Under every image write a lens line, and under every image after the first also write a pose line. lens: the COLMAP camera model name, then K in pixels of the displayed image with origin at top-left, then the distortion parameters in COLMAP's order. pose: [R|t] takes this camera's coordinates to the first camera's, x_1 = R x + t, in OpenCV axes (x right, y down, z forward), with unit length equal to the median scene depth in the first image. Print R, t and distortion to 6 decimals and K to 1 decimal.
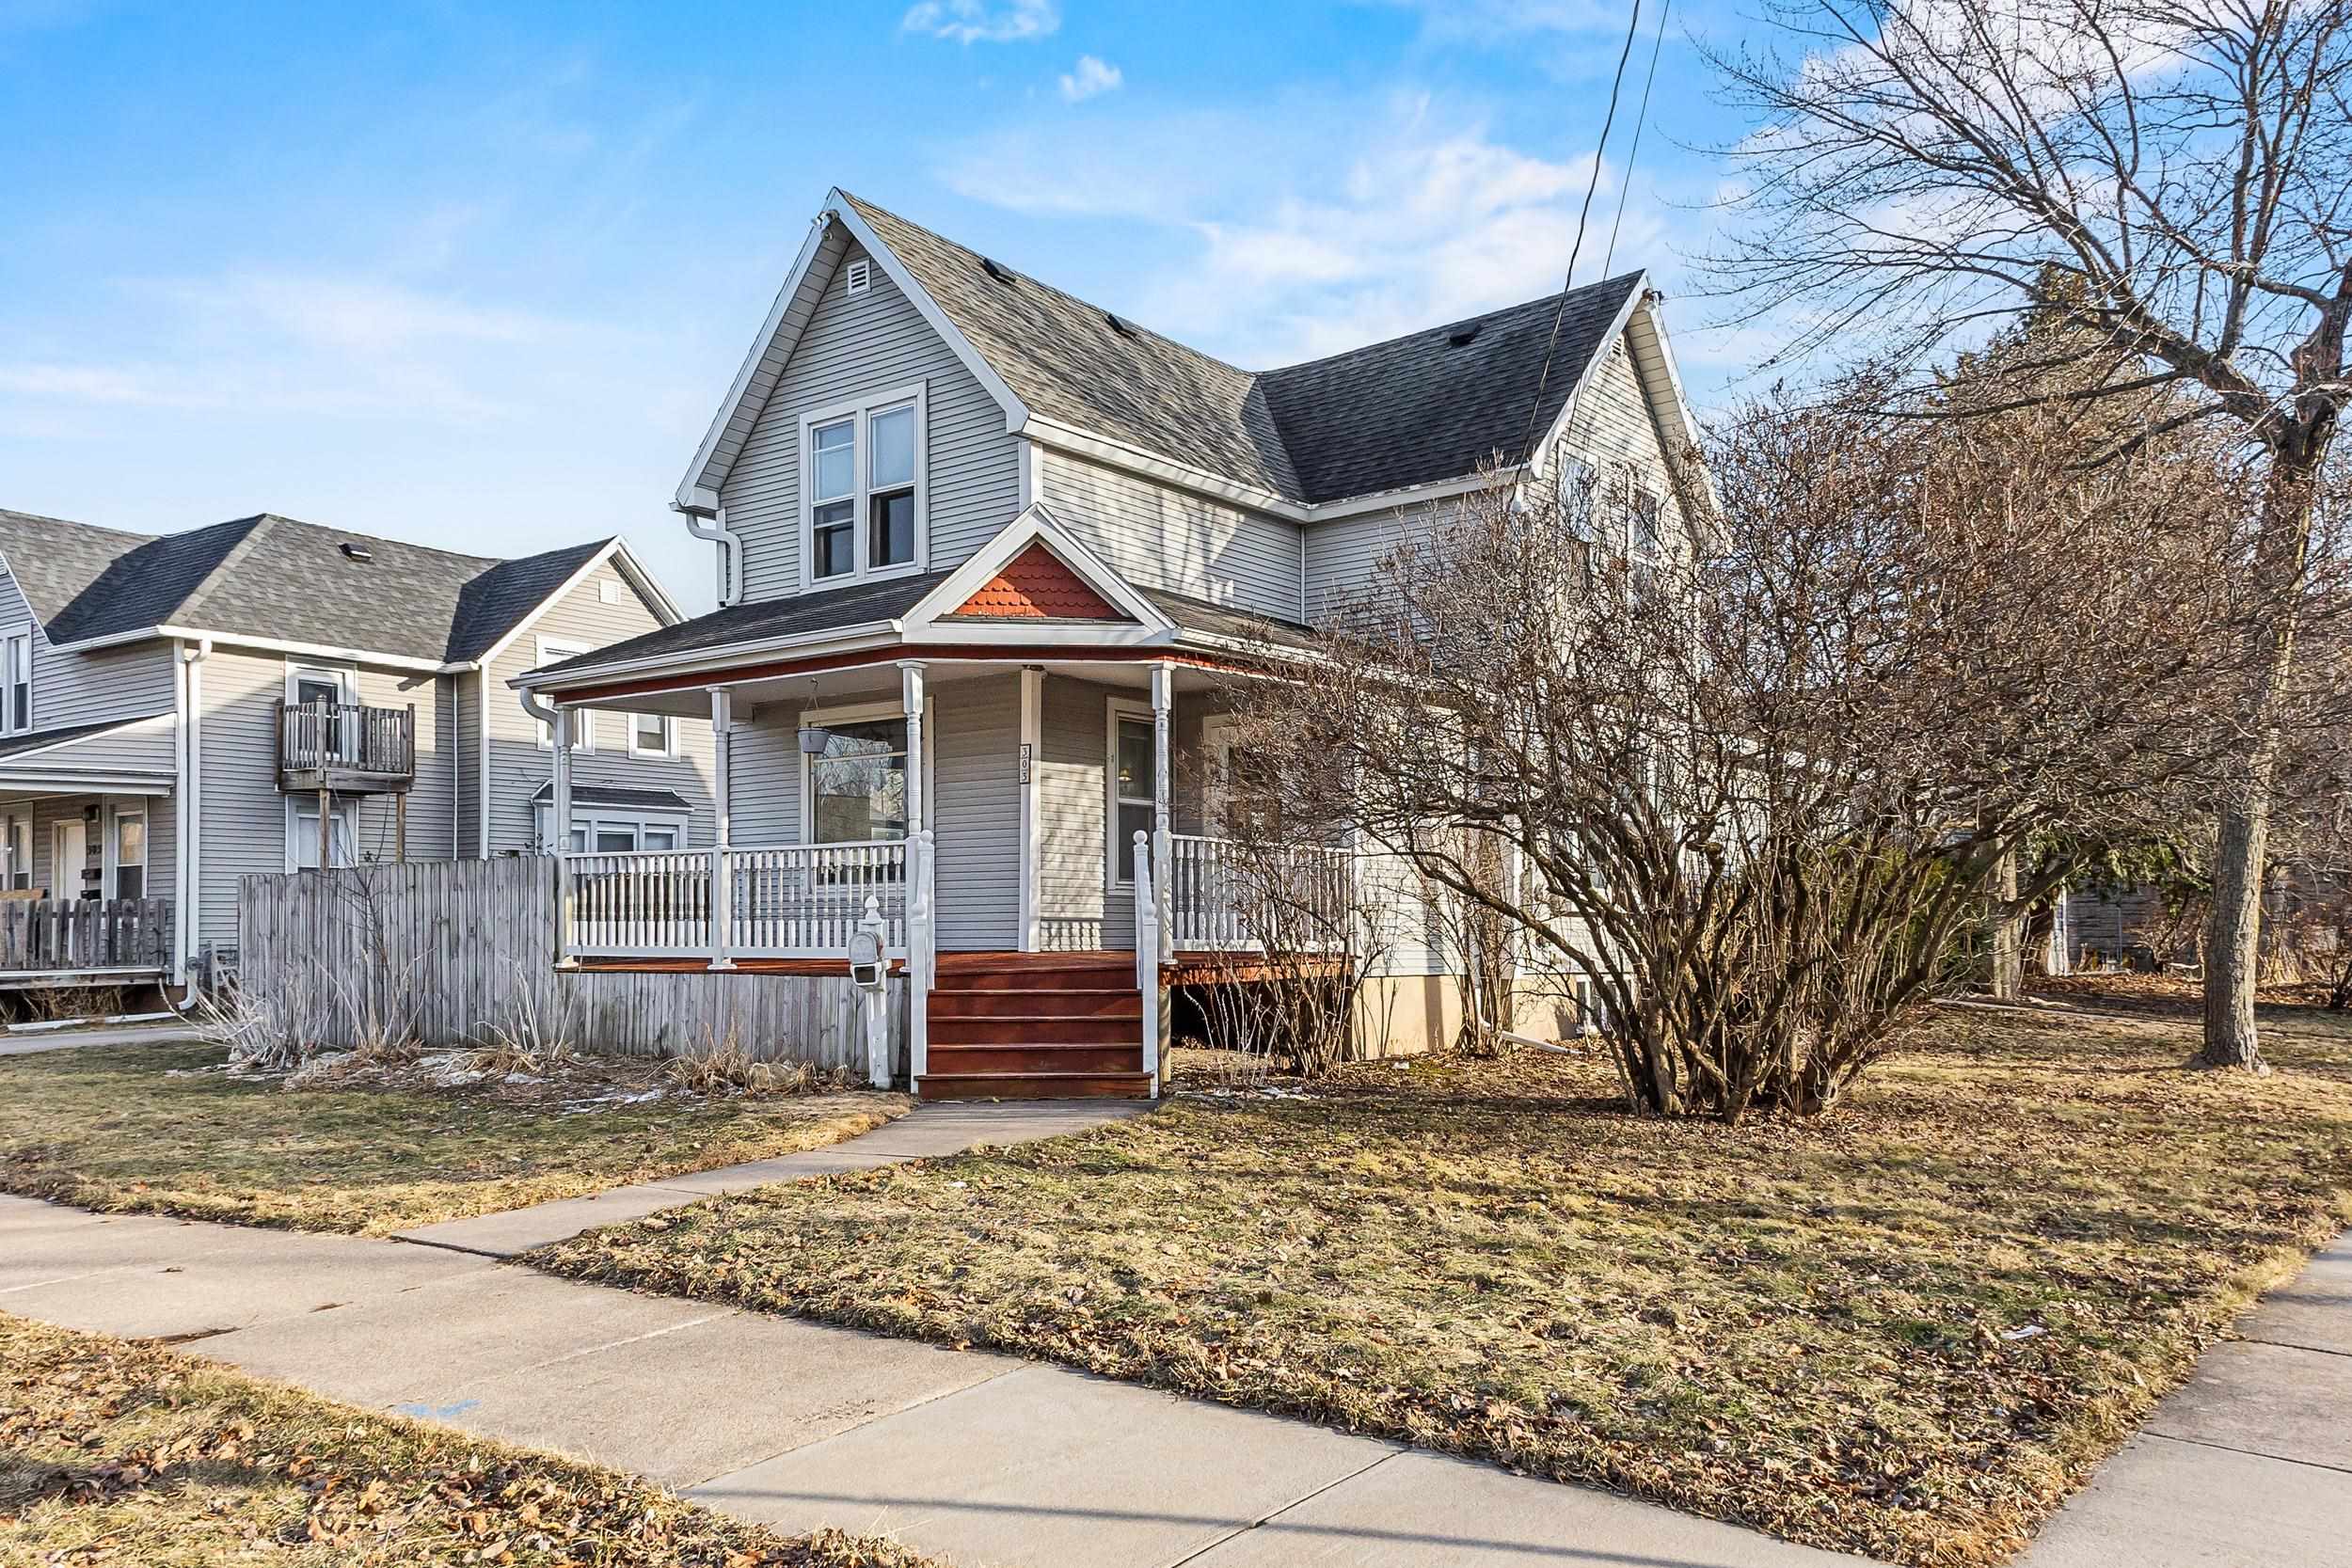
lens RADIAL K [[1741.4, 0, 1182.3], [0, 1741.4, 838.0], [0, 0, 1]] dist [0.190073, -0.001623]
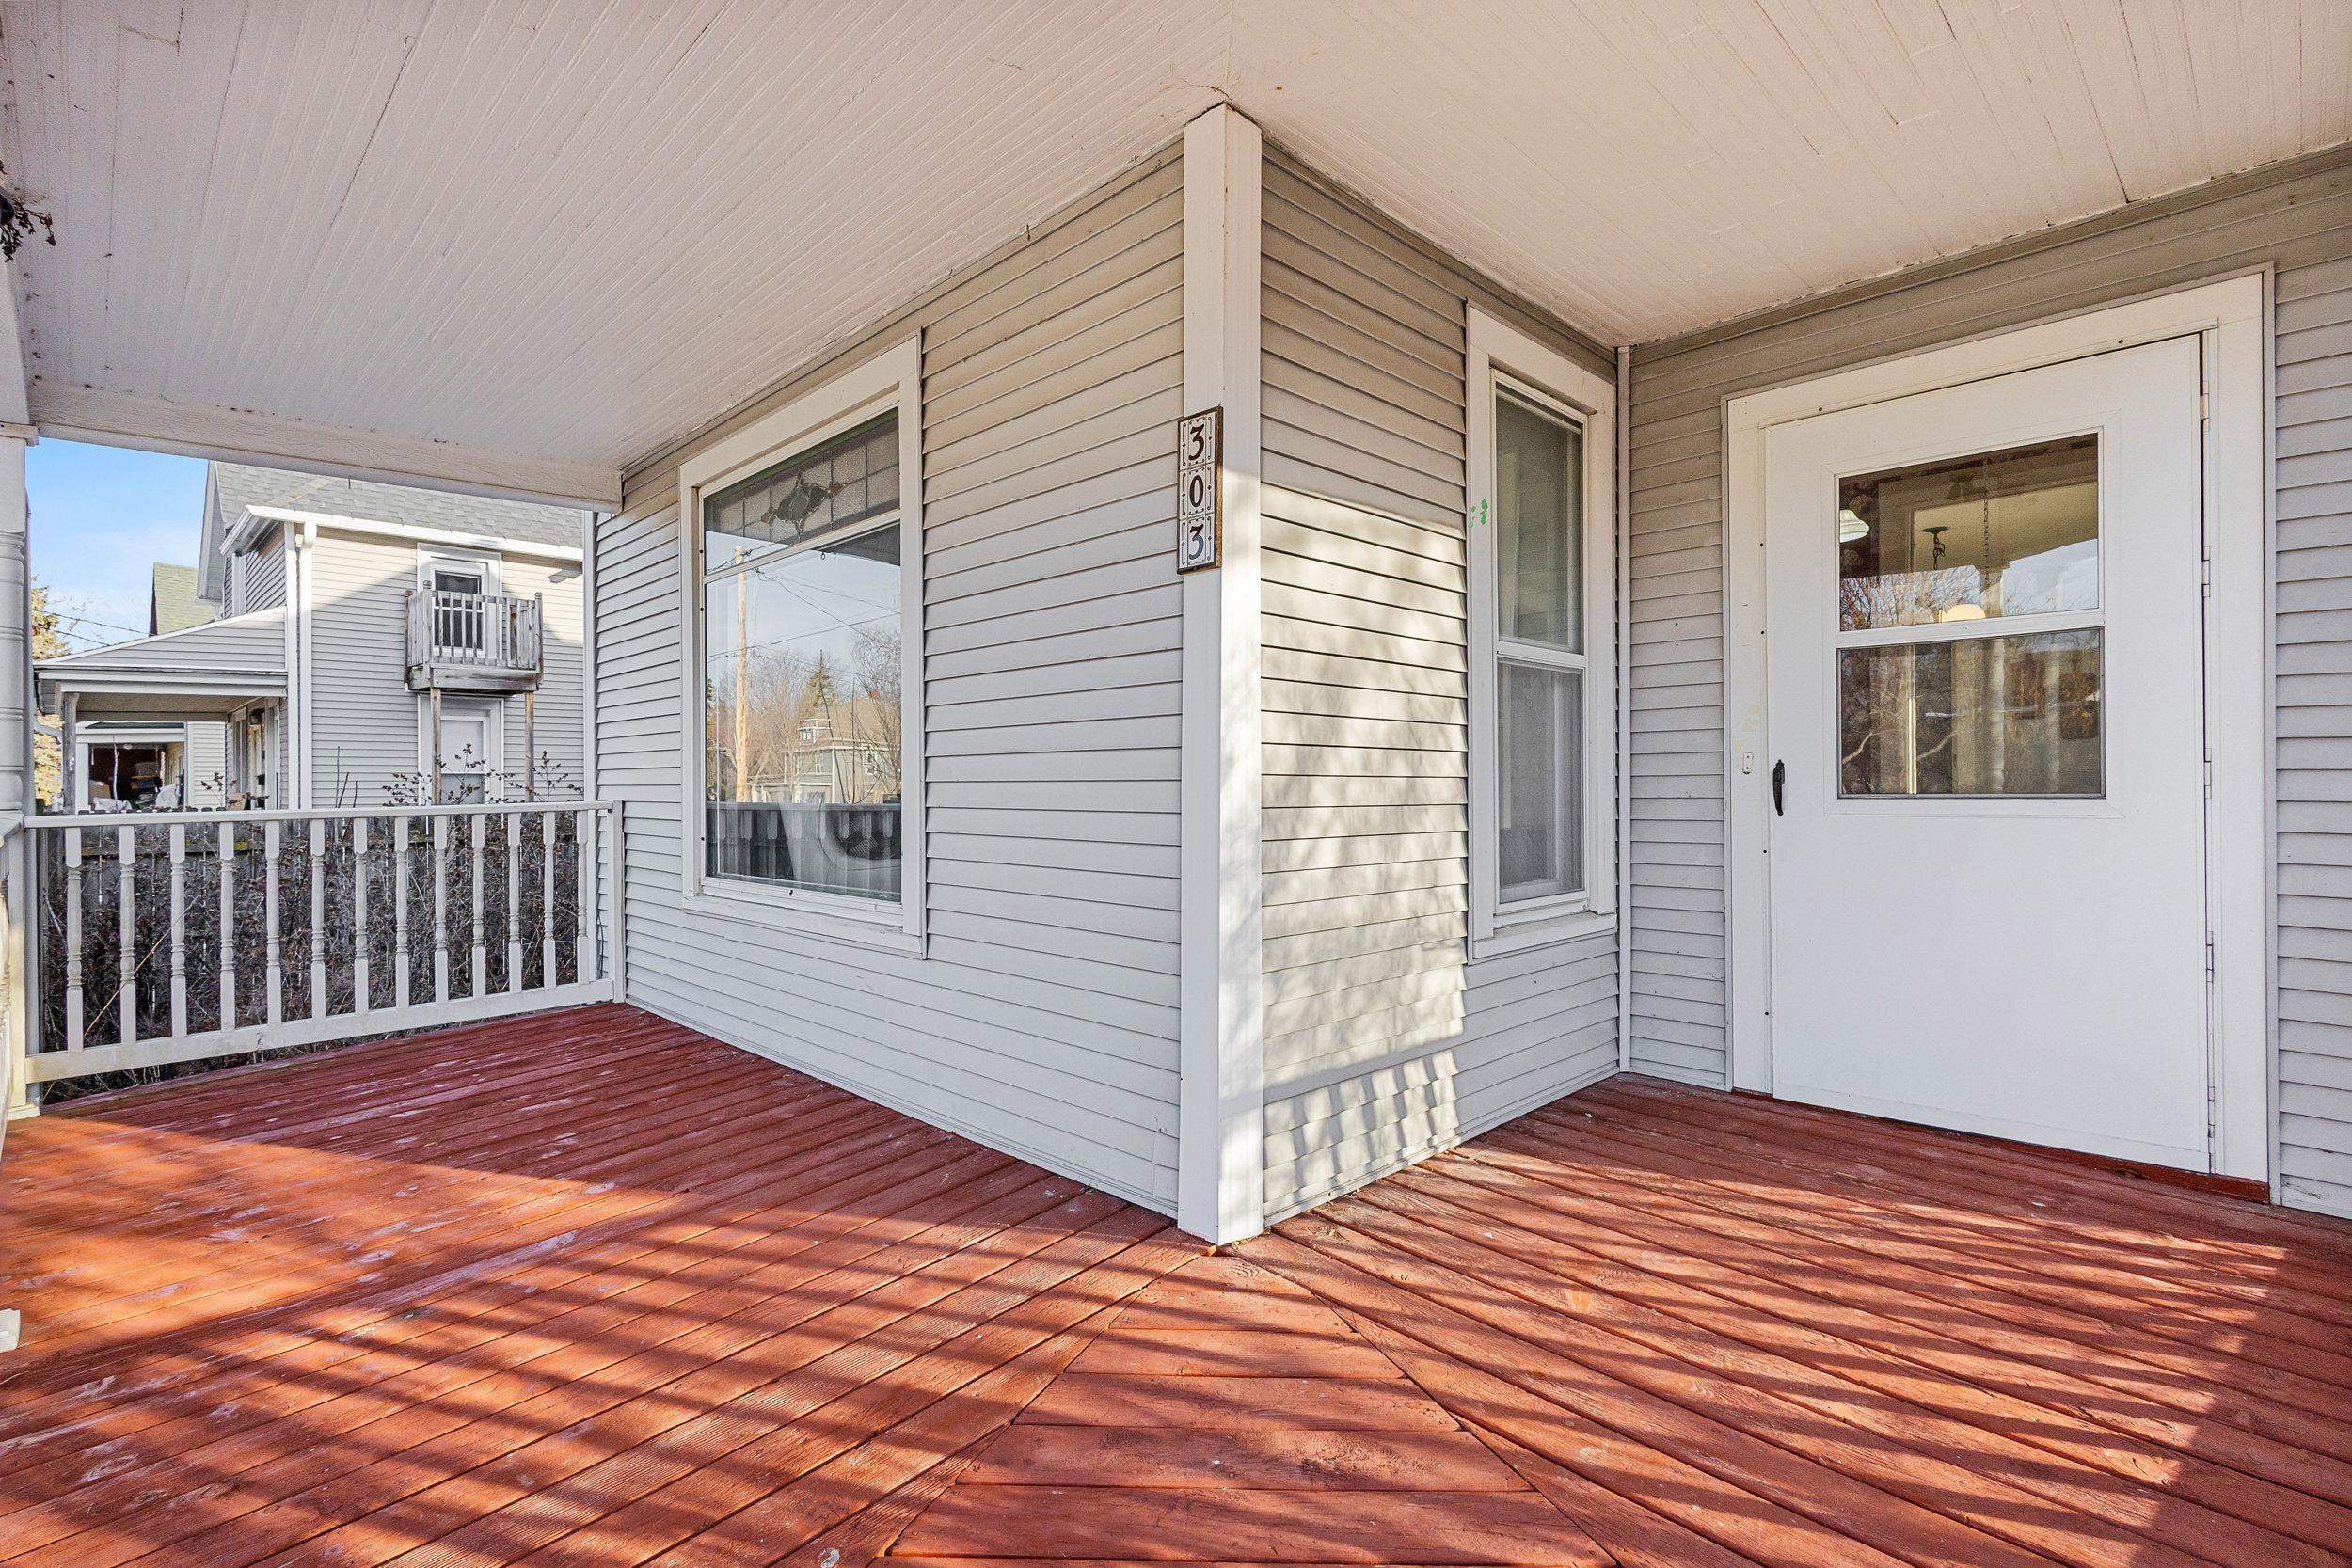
lens RADIAL K [[1089.8, 0, 1173.0], [0, 1089.8, 758.7], [0, 0, 1]] dist [0.008377, -0.001383]
pose [[0.991924, -0.004322, -0.126763, -0.067905], [0.008171, 0.999521, 0.029863, -0.007601], [0.126573, -0.030657, 0.991483, 0.769386]]
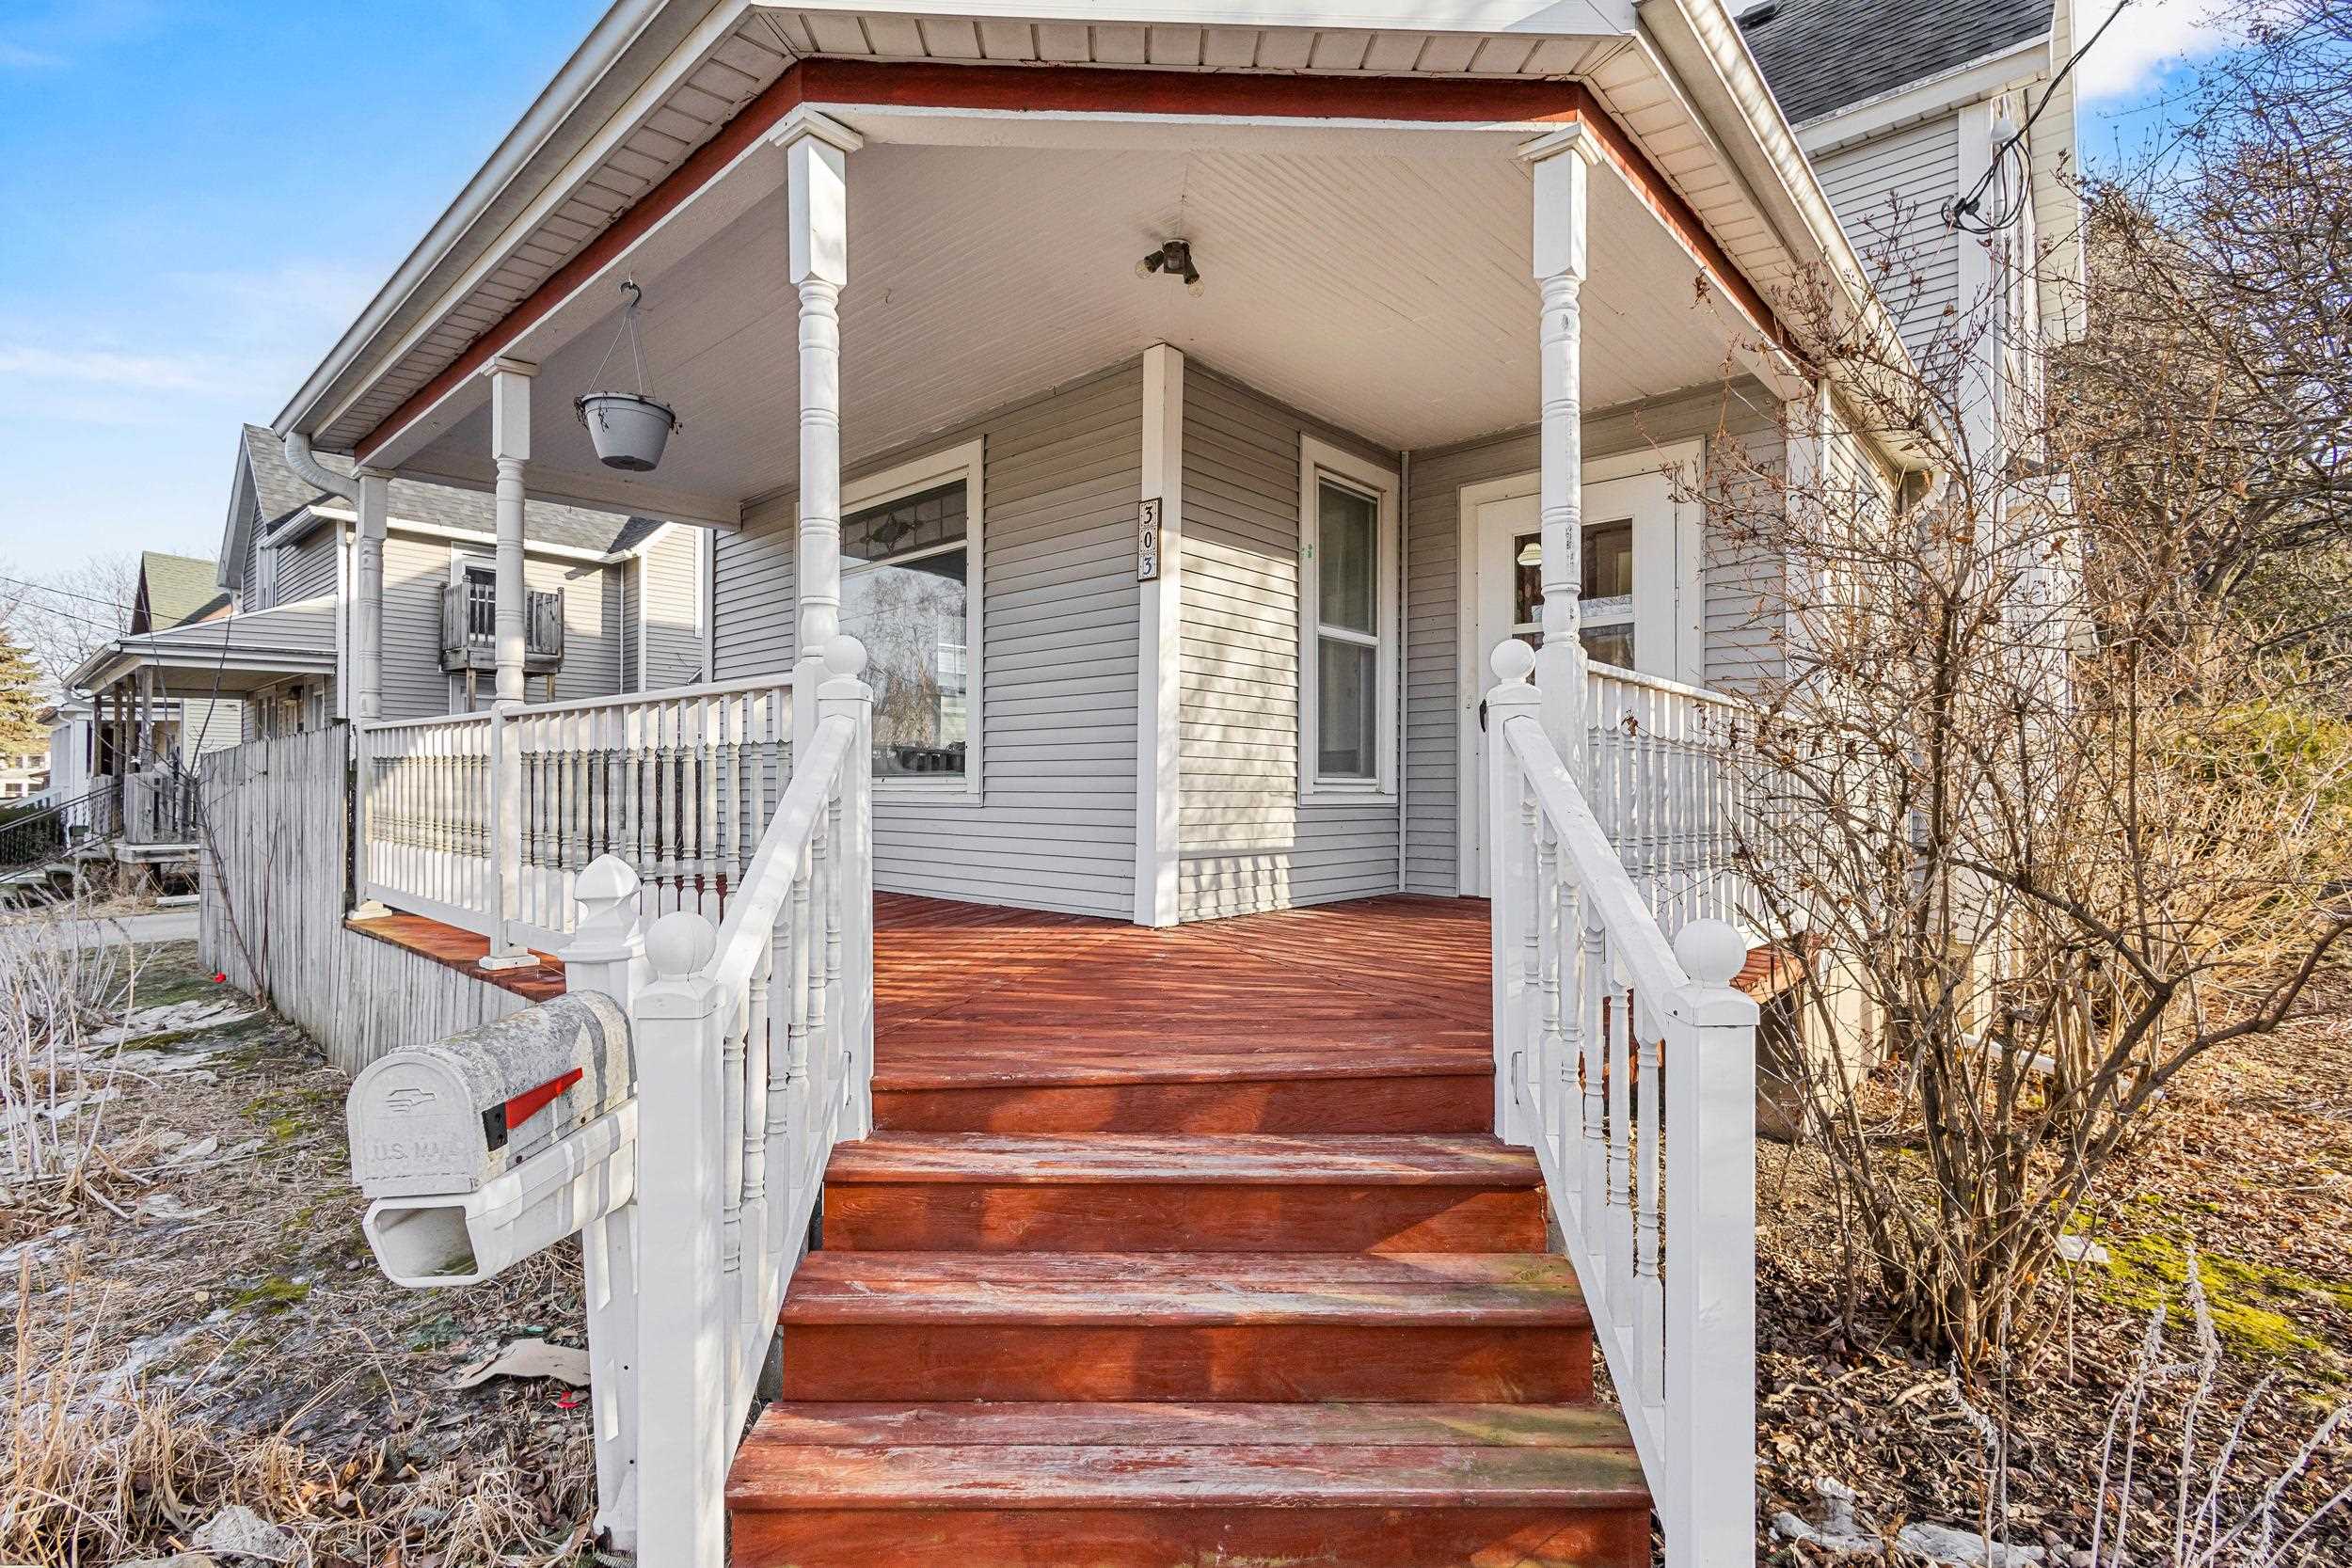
lens RADIAL K [[1058.5, 0, 1180.8], [0, 1058.5, 756.1], [0, 0, 1]] dist [0.001025, -0.000219]
pose [[0.998265, 0.006145, -0.058560, -0.058338], [-0.004817, 0.999729, 0.022793, 0.010443], [0.058685, -0.022471, 0.998024, 0.642973]]
